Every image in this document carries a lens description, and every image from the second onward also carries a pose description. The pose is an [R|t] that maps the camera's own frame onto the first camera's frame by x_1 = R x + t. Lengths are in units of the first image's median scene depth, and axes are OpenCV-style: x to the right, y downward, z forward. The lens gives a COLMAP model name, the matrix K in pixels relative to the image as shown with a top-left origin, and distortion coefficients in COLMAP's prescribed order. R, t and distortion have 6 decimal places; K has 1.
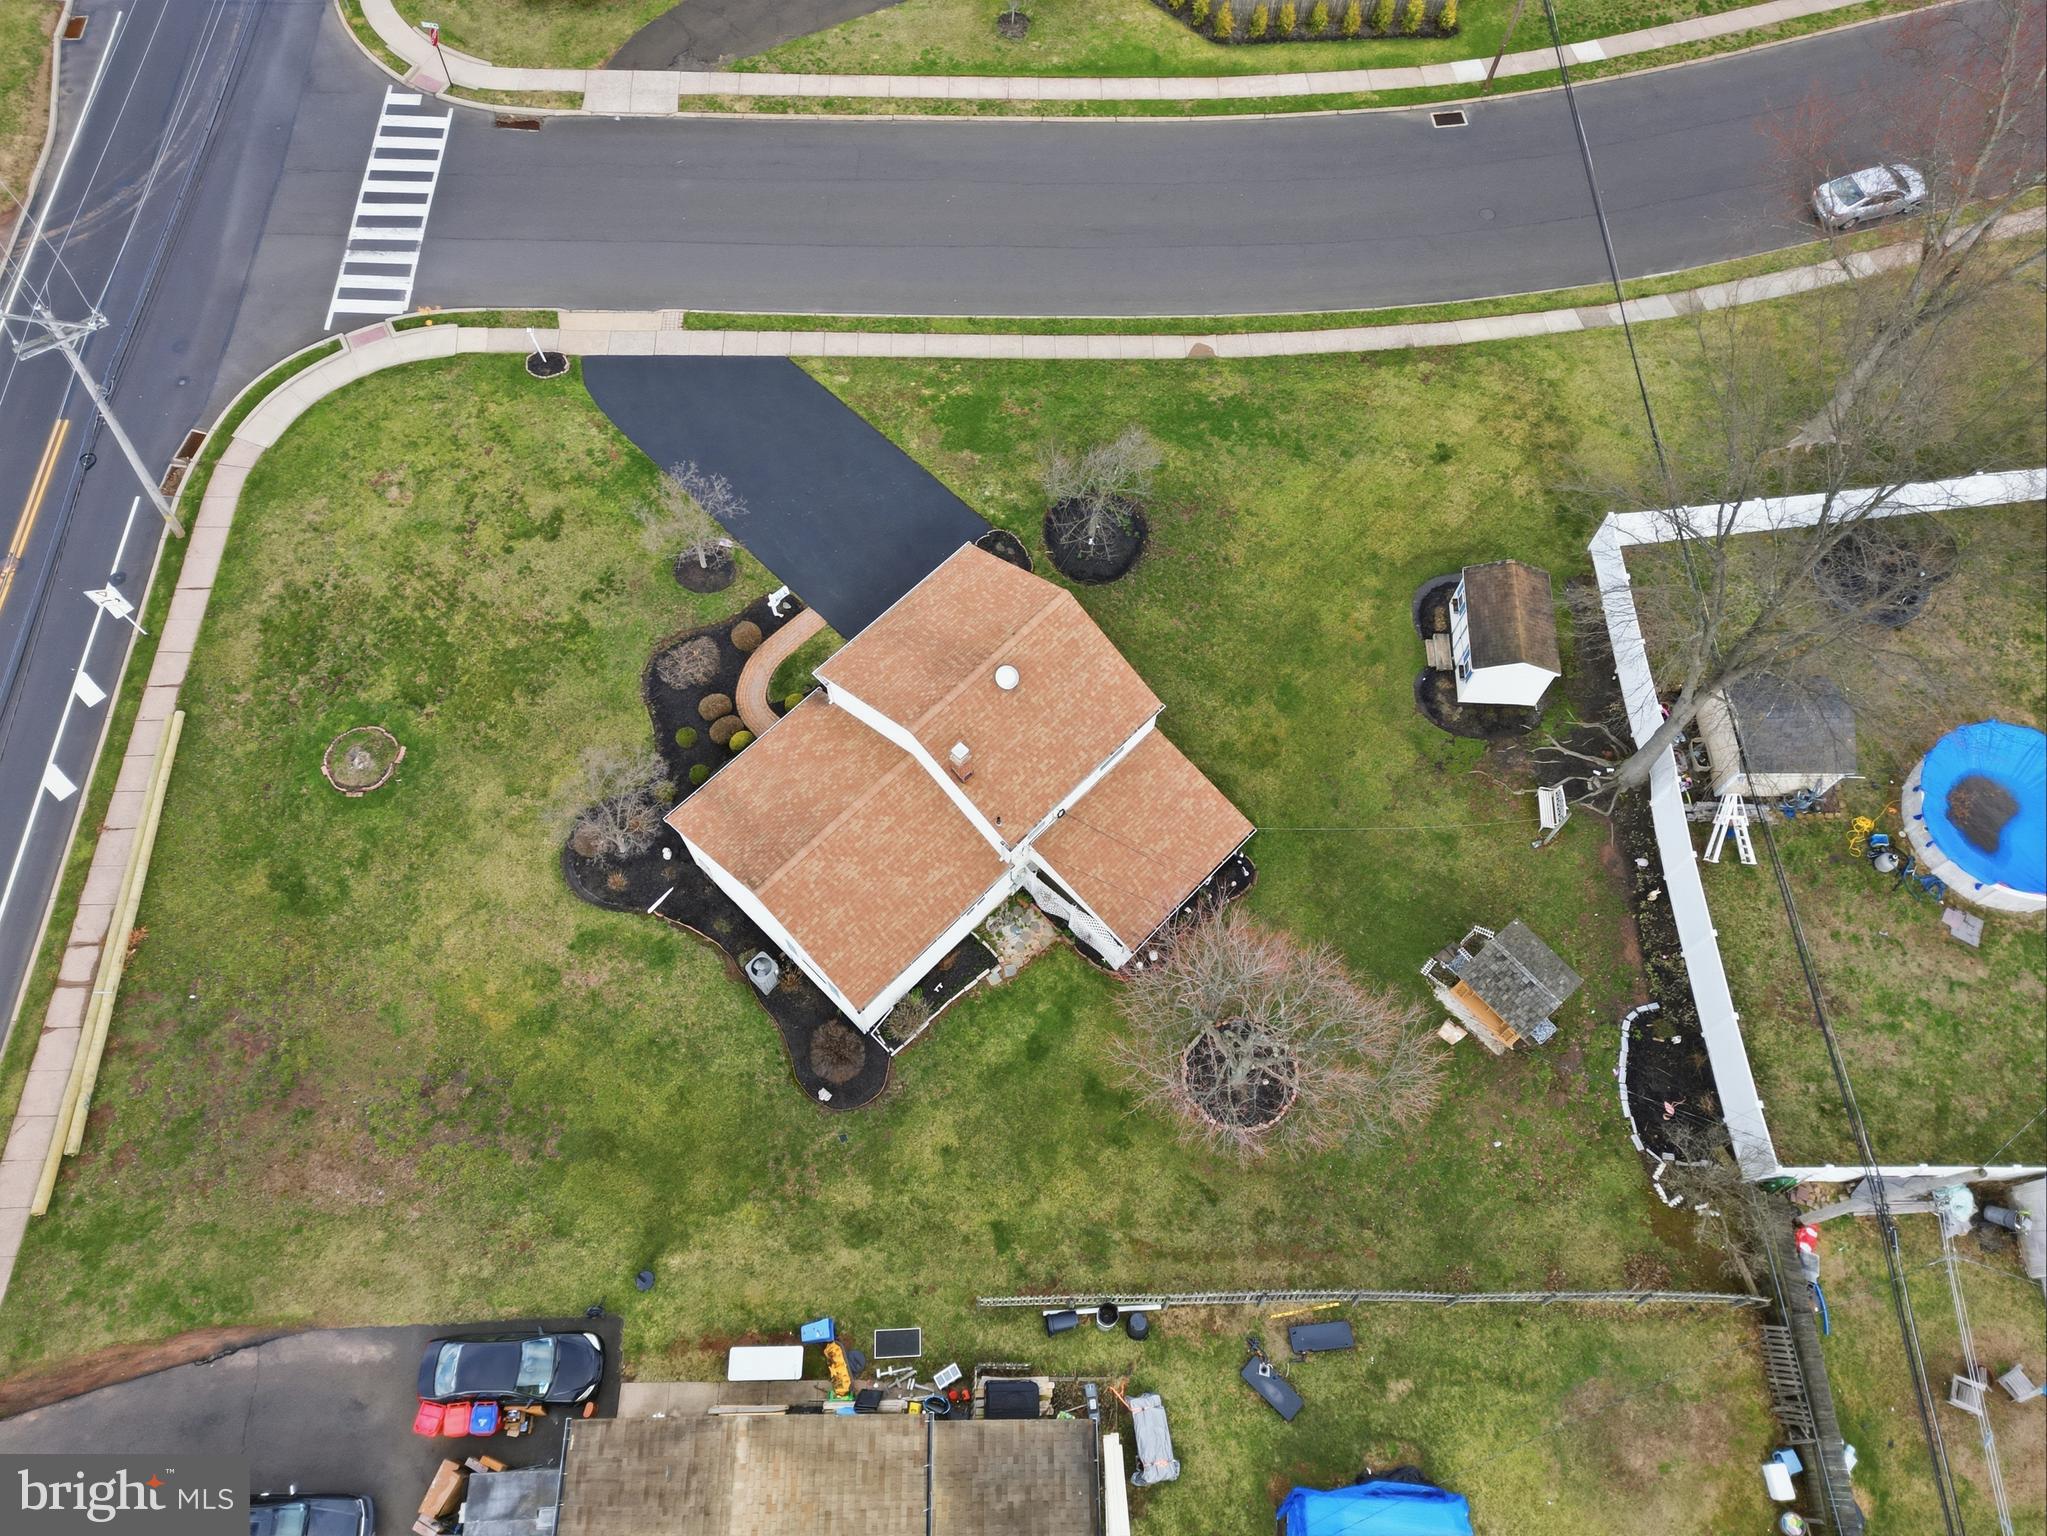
lens RADIAL K [[1423.3, 0, 1018.4], [0, 1423.3, 758.1], [0, 0, 1]] dist [0.093655, -0.093792]
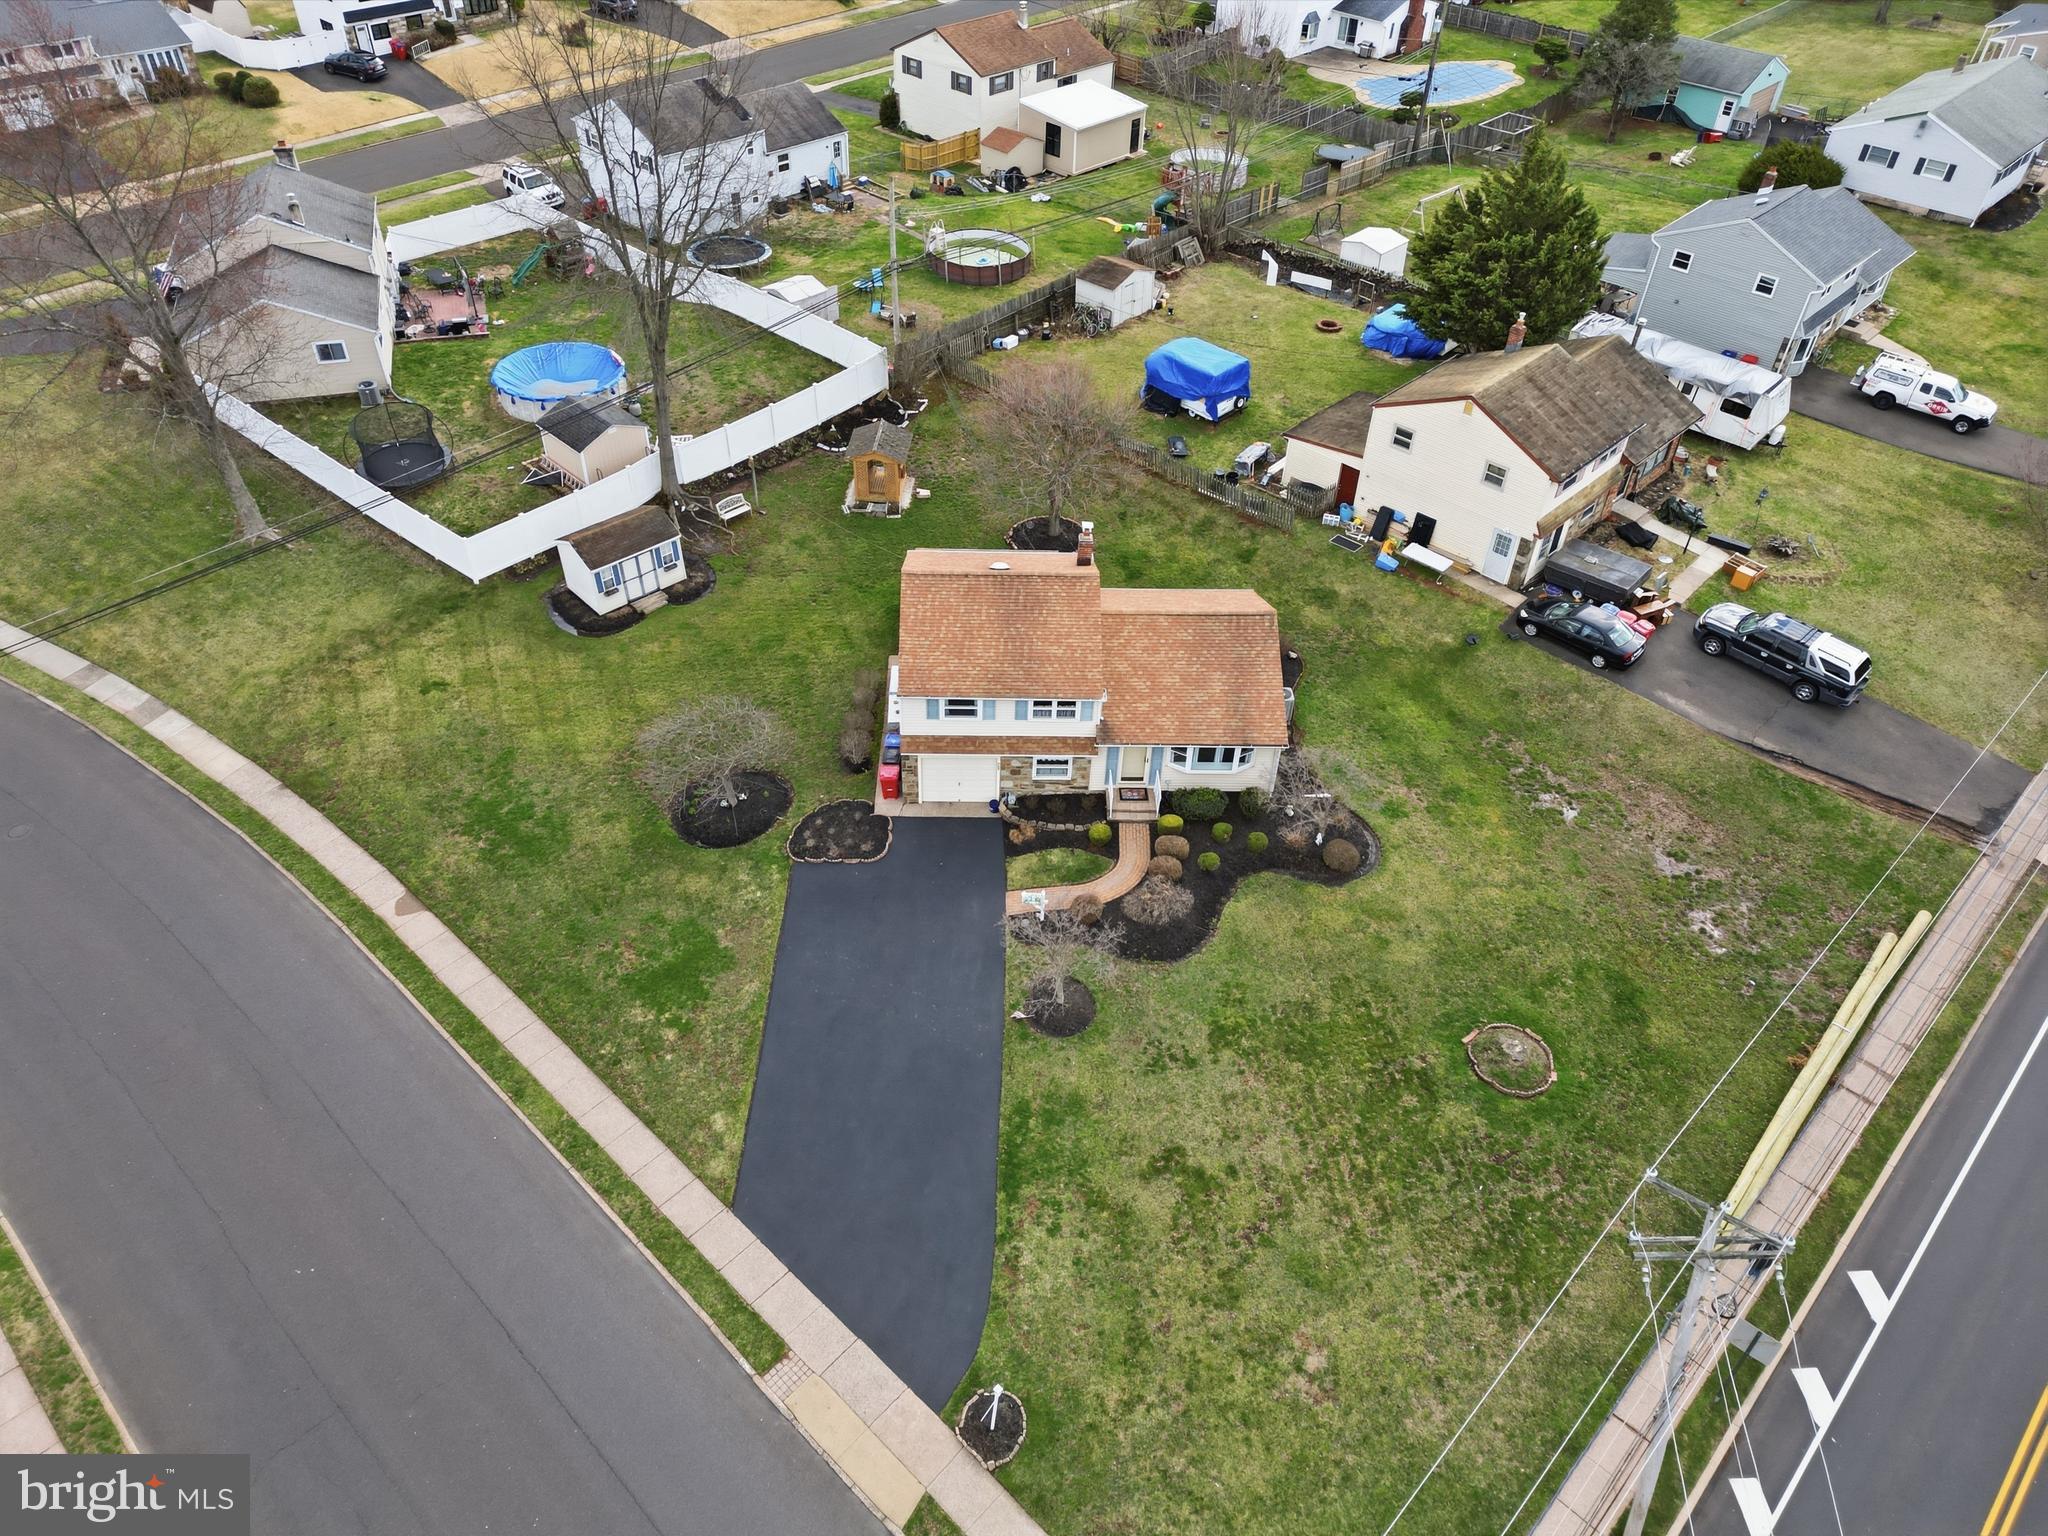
lens RADIAL K [[1424.0, 0, 1018.9], [0, 1424.0, 758.1], [0, 0, 1]] dist [0.093655, -0.093792]
pose [[-0.710217, -0.477945, 0.516876, -0.532035], [0.622838, -0.084383, 0.777787, -0.739017], [-0.328124, 0.874327, 0.357612, 0.552716]]
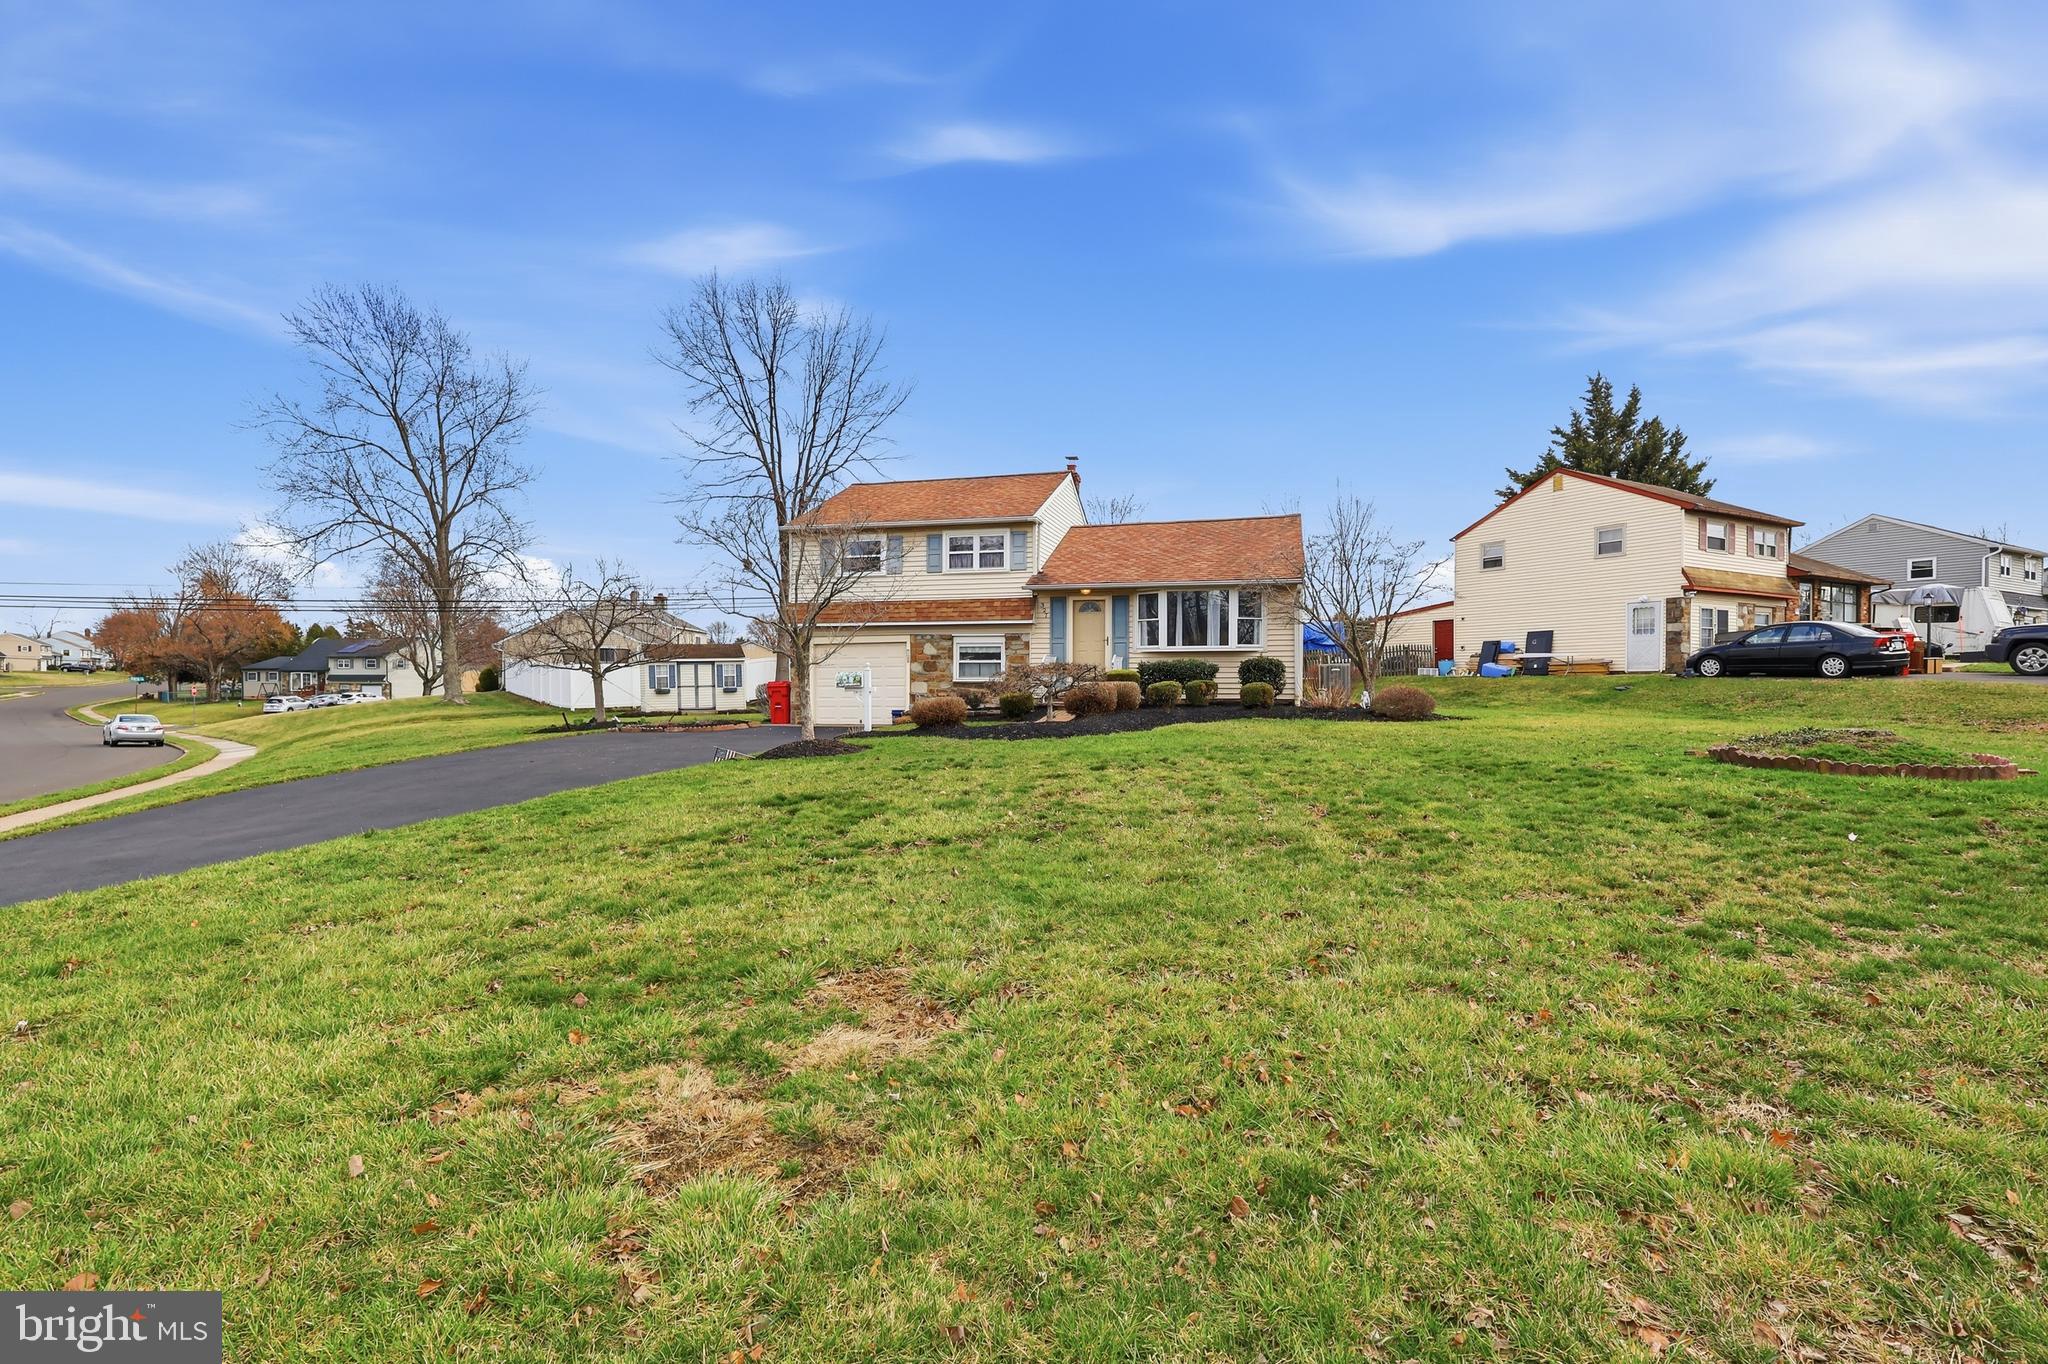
lens RADIAL K [[968.3, 0, 1016.4], [0, 968.3, 687.7], [0, 0, 1]] dist [-0.002030, 0.005370]
pose [[-0.484921, -0.012483, 0.874469, -0.481572], [0.791757, 0.418414, 0.445027, -0.209351], [-0.371446, 0.908170, -0.193015, 0.960312]]
